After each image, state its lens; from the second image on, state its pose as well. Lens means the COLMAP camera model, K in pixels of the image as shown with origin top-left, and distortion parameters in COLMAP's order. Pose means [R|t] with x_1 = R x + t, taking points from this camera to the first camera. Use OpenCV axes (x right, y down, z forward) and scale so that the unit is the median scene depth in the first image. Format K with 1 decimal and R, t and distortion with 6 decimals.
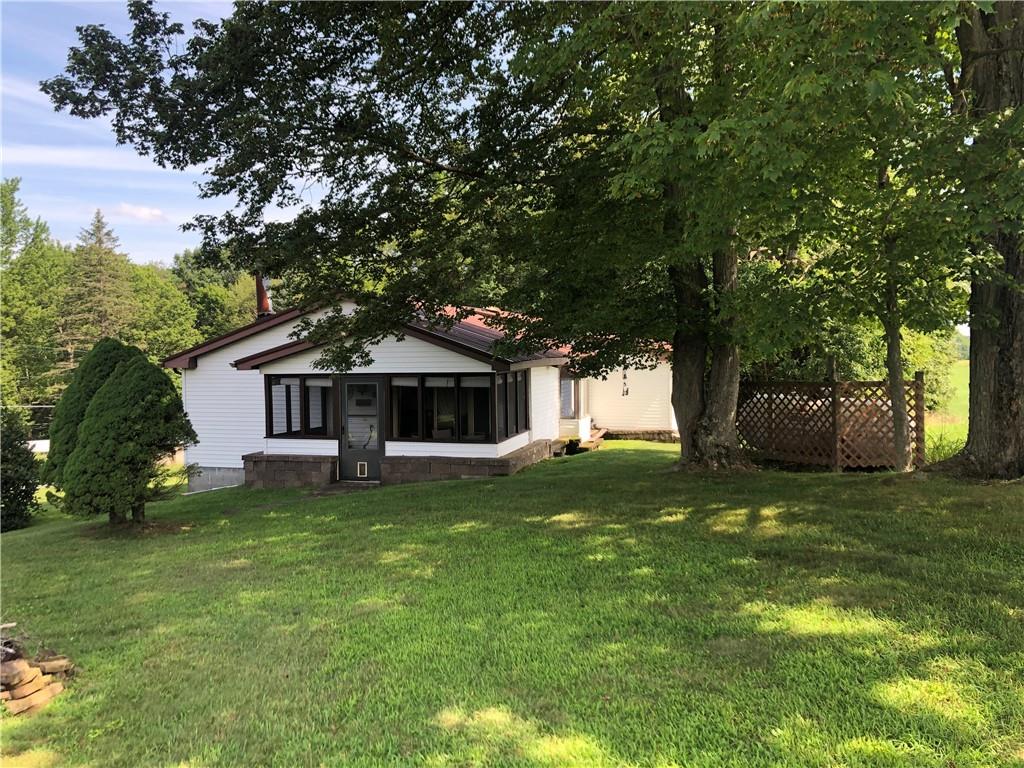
lens RADIAL K [[845.5, 0, 511.1], [0, 845.5, 347.6], [0, 0, 1]] dist [0.038723, -0.010207]
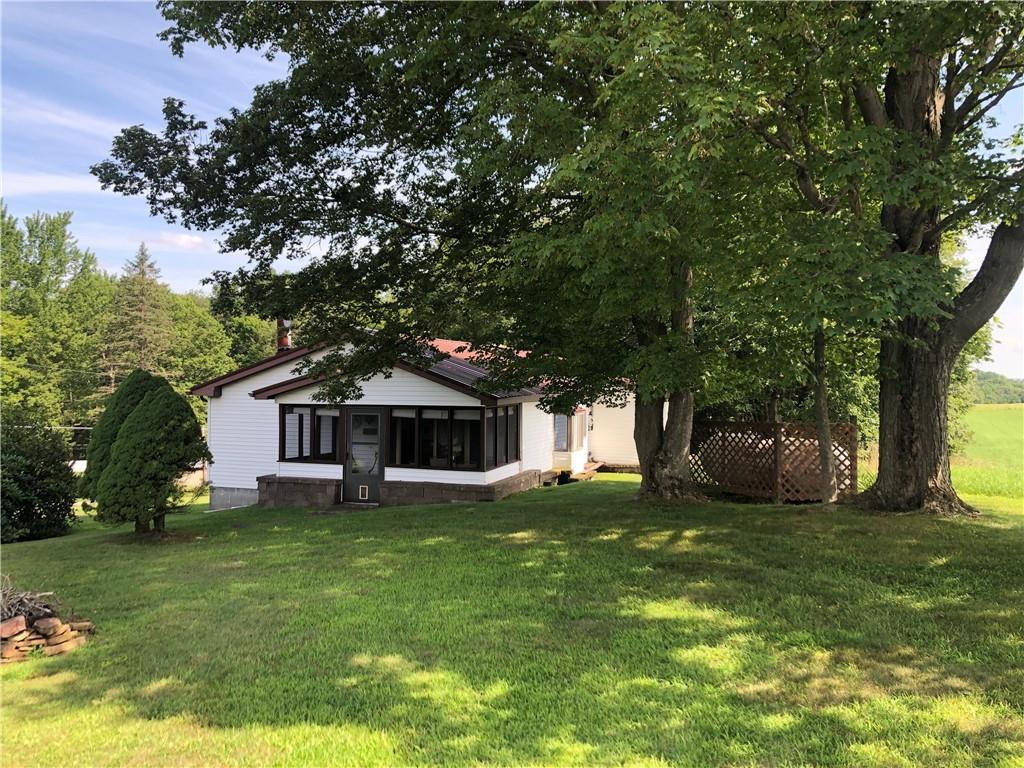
lens RADIAL K [[845.5, 0, 511.1], [0, 845.5, 347.6], [0, 0, 1]] dist [0.038723, -0.010207]
pose [[0.998972, 0.020165, -0.040609, 0.075556], [-0.021694, 0.999058, -0.037576, -0.009168], [0.039813, 0.038419, 0.998468, -0.132435]]
